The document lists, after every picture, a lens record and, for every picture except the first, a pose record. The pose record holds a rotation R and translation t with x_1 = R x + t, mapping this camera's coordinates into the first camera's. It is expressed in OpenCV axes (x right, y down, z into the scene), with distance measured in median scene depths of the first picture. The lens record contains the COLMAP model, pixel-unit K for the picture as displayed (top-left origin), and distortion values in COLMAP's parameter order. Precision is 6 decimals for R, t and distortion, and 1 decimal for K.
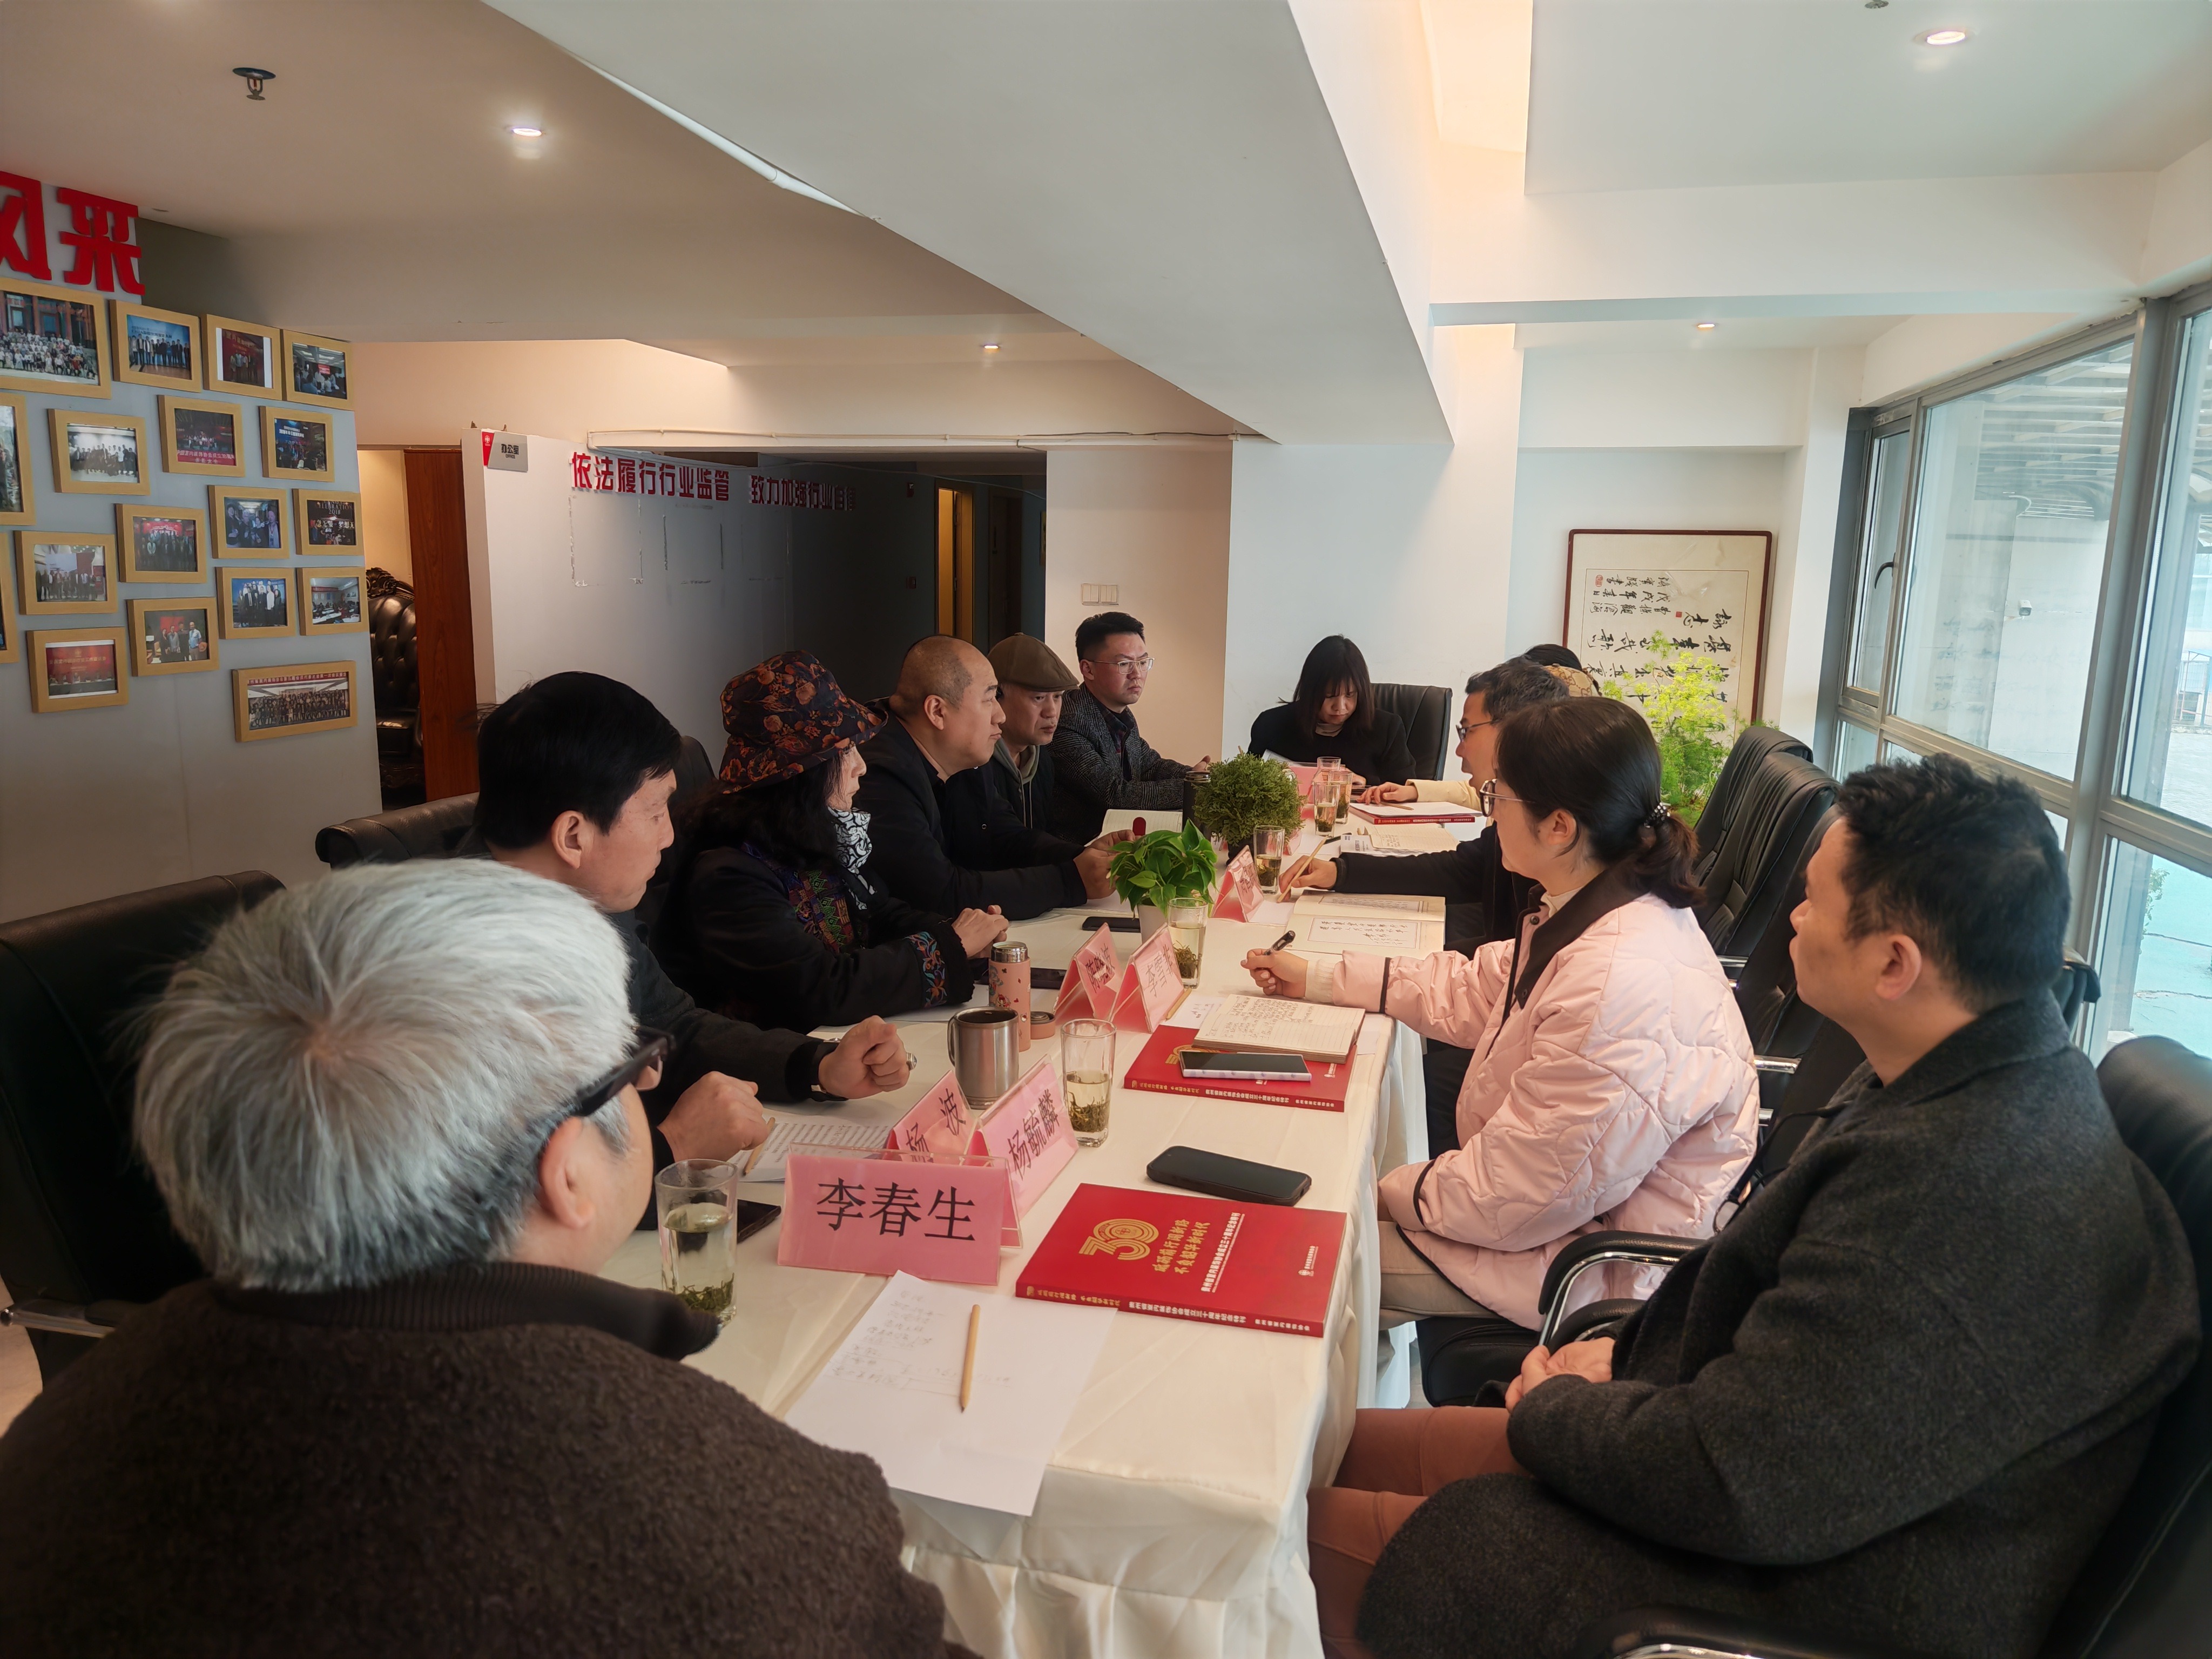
lens RADIAL K [[1523.0, 0, 1101.2], [0, 1523.0, 836.1], [0, 0, 1]] dist [-0.012023, -0.002721]
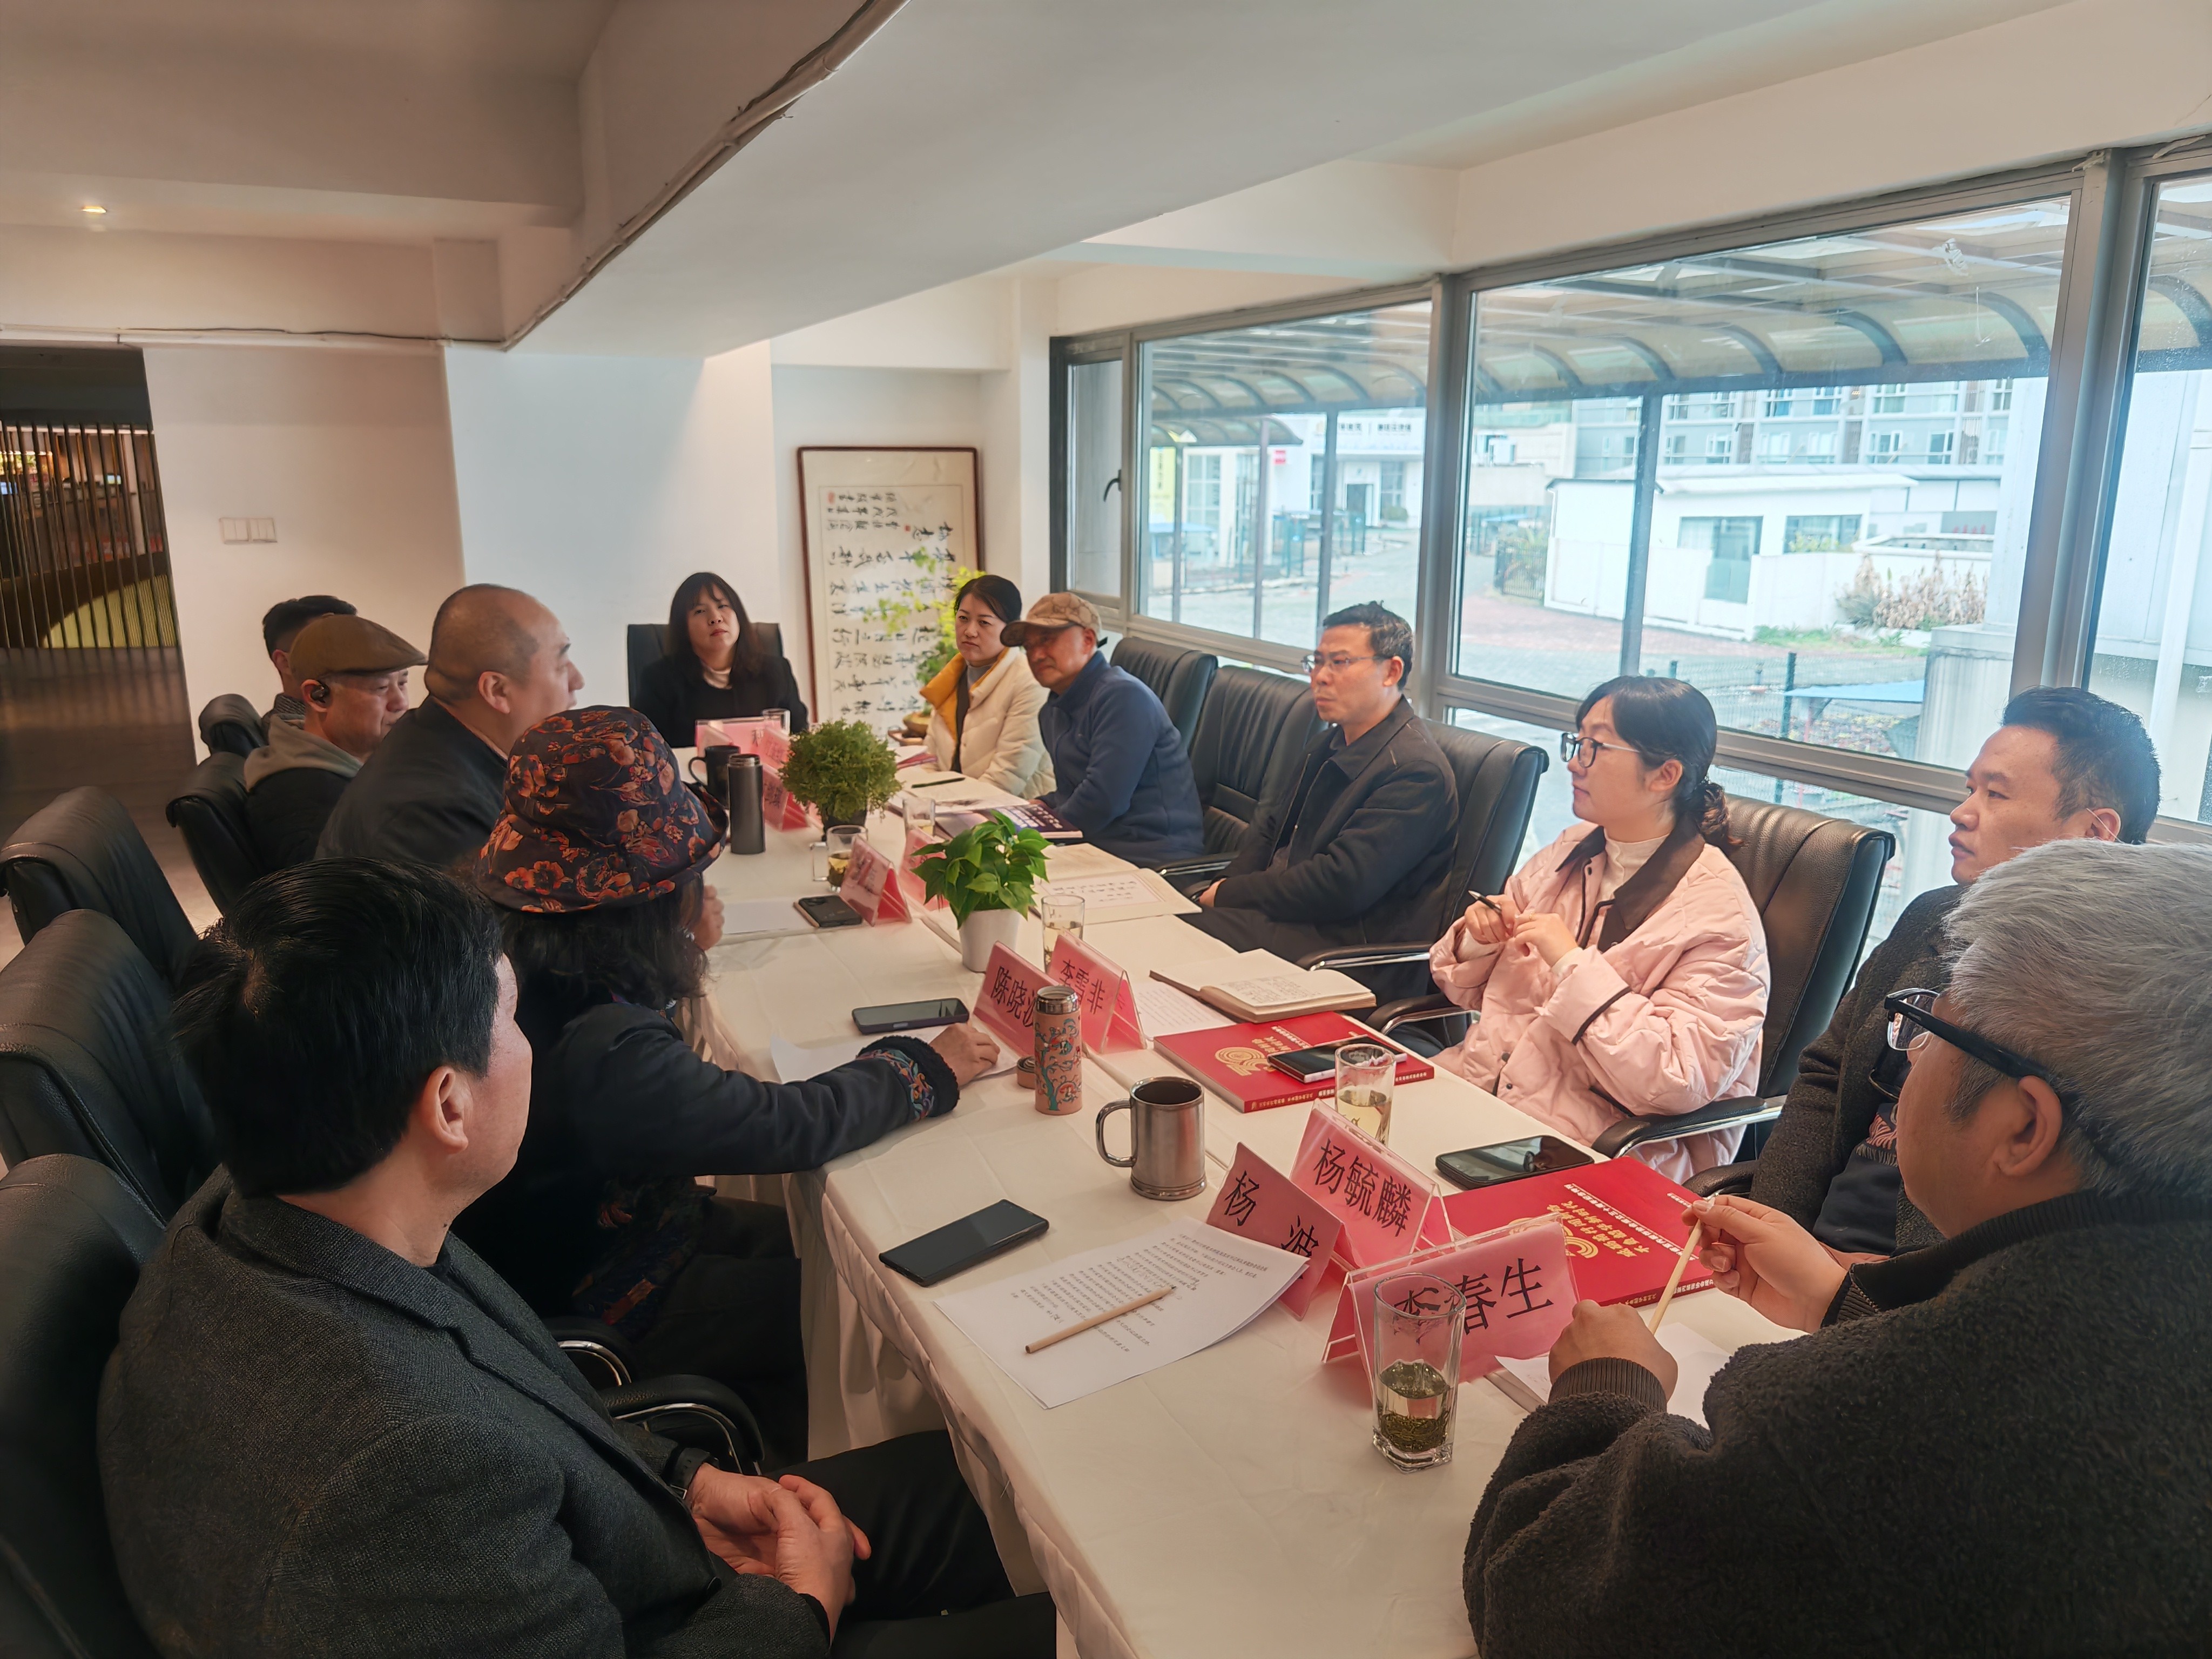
lens RADIAL K [[1523.0, 0, 1109.5], [0, 1523.0, 814.2], [0, 0, 1]] dist [-0.012023, -0.002721]
pose [[0.785562, -0.149606, 0.600425, -0.168387], [0.118150, 0.988745, 0.091782, -0.031531], [-0.607398, -0.001160, 0.794397, 0.086240]]
